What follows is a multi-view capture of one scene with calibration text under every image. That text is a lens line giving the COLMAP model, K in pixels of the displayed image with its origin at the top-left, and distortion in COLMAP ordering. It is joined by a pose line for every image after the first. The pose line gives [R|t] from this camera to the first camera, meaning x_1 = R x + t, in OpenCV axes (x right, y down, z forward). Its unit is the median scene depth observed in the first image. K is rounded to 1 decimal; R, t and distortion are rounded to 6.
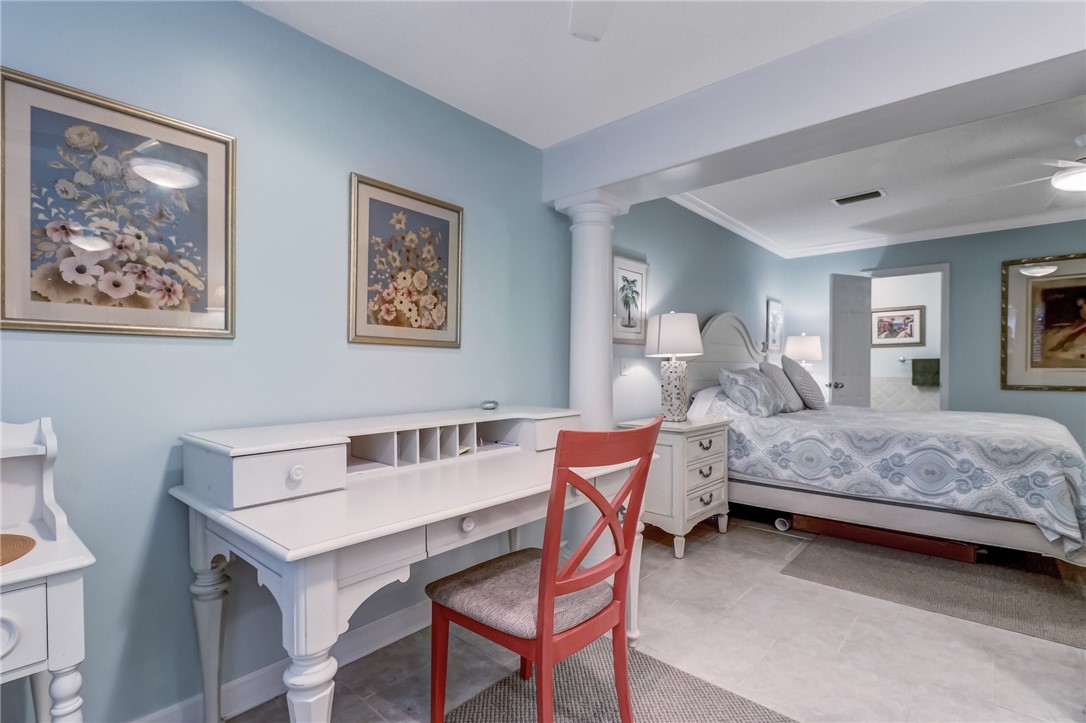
lens RADIAL K [[503.8, 0, 539.3], [0, 503.8, 370.9], [0, 0, 1]] dist [0.012295, -0.008763]
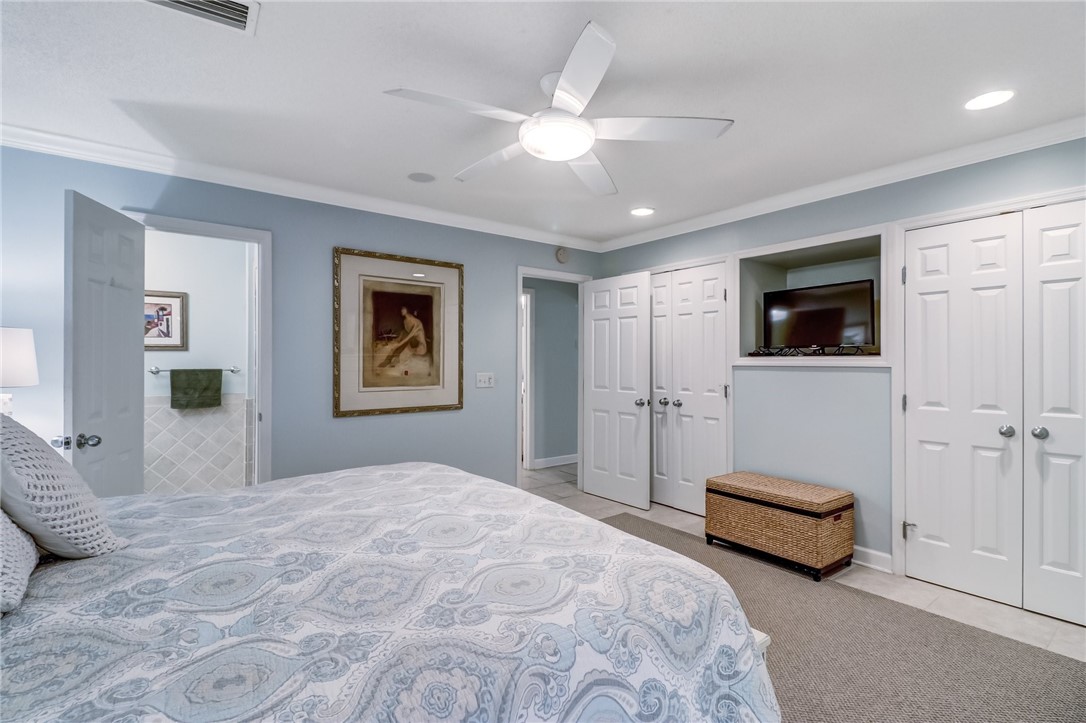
lens RADIAL K [[503.8, 0, 548.1], [0, 503.8, 362.2], [0, 0, 1]] dist [0.012295, -0.008763]
pose [[0.186738, 0.002076, 0.982407, 0.334977], [0.007244, 0.999968, -0.003490, -0.055816], [-0.982383, 0.007768, 0.186717, 0.763559]]
